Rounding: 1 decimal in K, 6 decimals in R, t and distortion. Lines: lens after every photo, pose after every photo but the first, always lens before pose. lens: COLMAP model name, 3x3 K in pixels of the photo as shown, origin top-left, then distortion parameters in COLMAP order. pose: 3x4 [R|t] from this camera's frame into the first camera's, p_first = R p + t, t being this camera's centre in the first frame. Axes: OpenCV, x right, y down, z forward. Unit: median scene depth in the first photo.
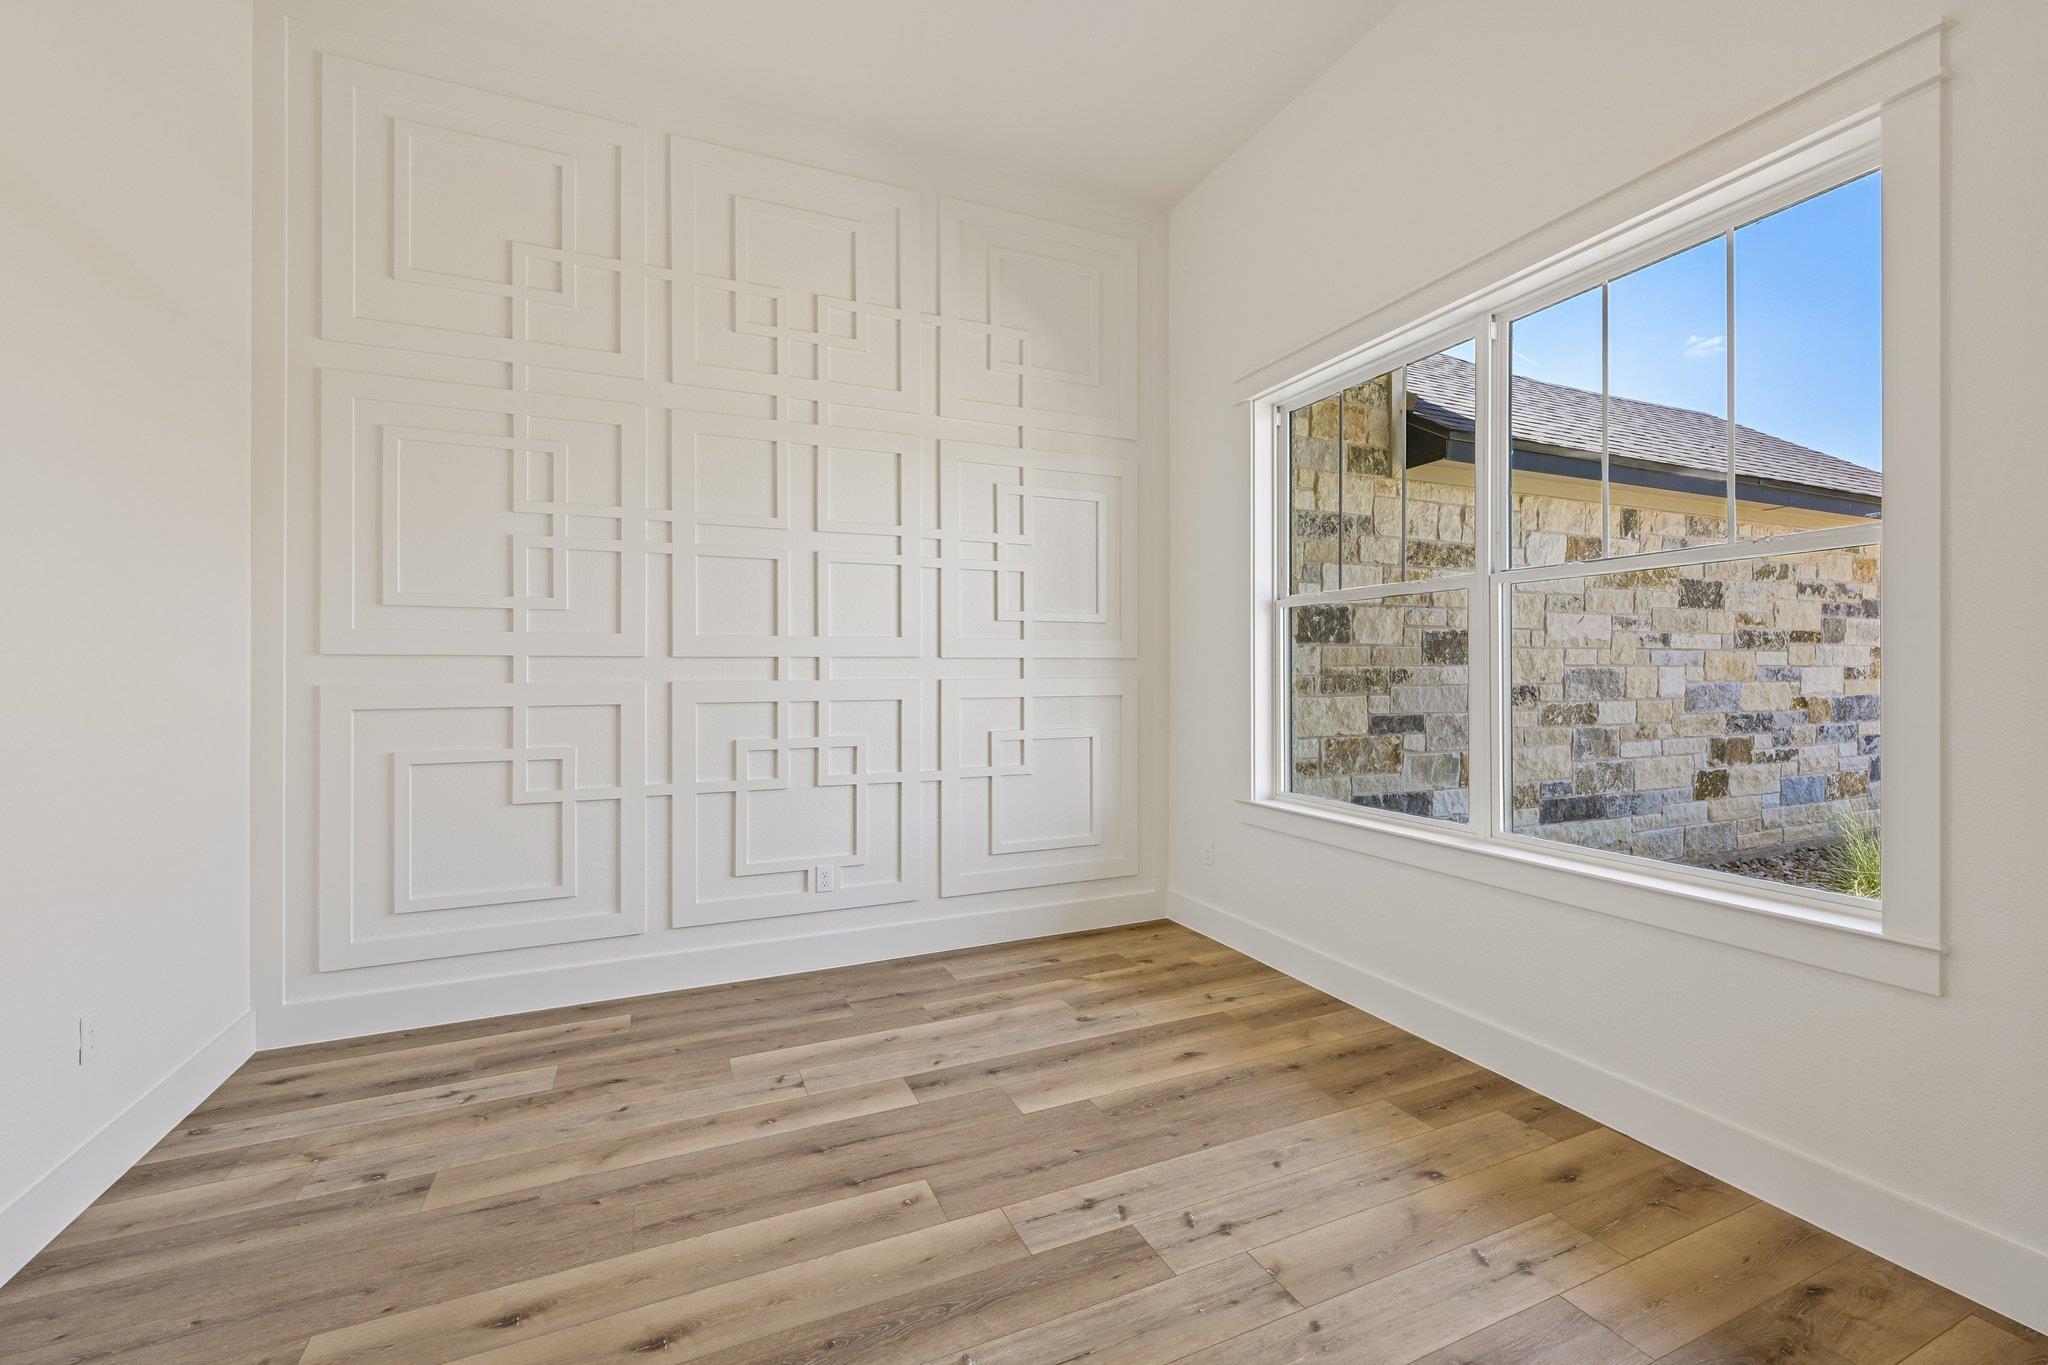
lens RADIAL K [[845.1, 0, 1025.7], [0, 845.1, 679.8], [0, 0, 1]] dist [-0.000307, 0.000079]
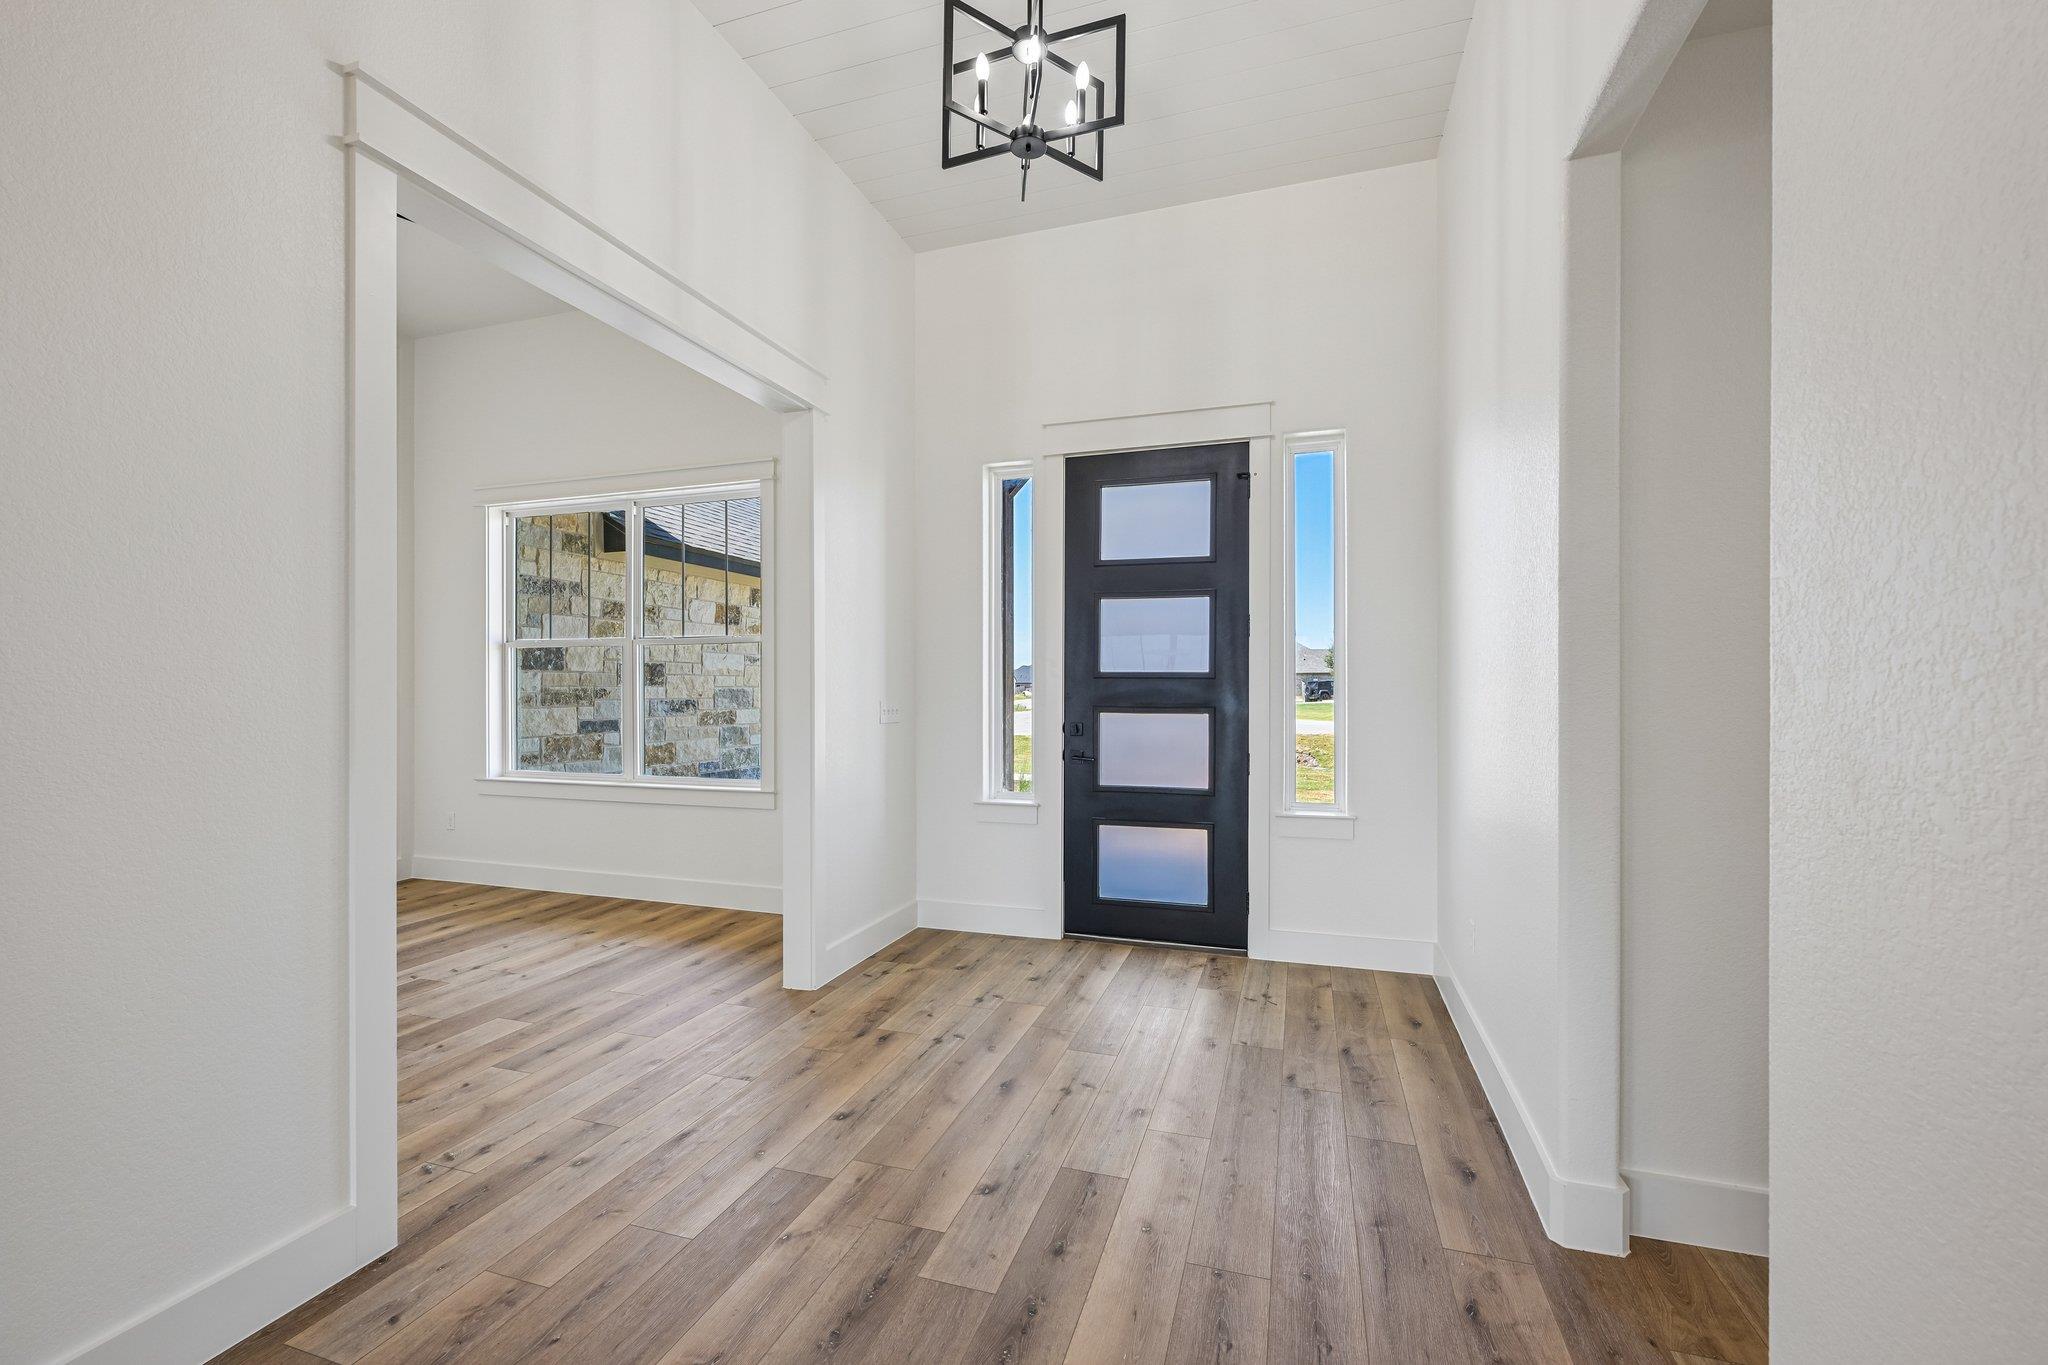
lens RADIAL K [[850.2, 0, 1026.0], [0, 850.2, 692.8], [0, 0, 1]] dist [-0.000038, 0.000496]
pose [[0.670907, 0.000575, 0.741541, -0.158066], [0.002842, 0.999990, -0.003347, 0.001605], [-0.741536, 0.004353, 0.670899, -0.543689]]
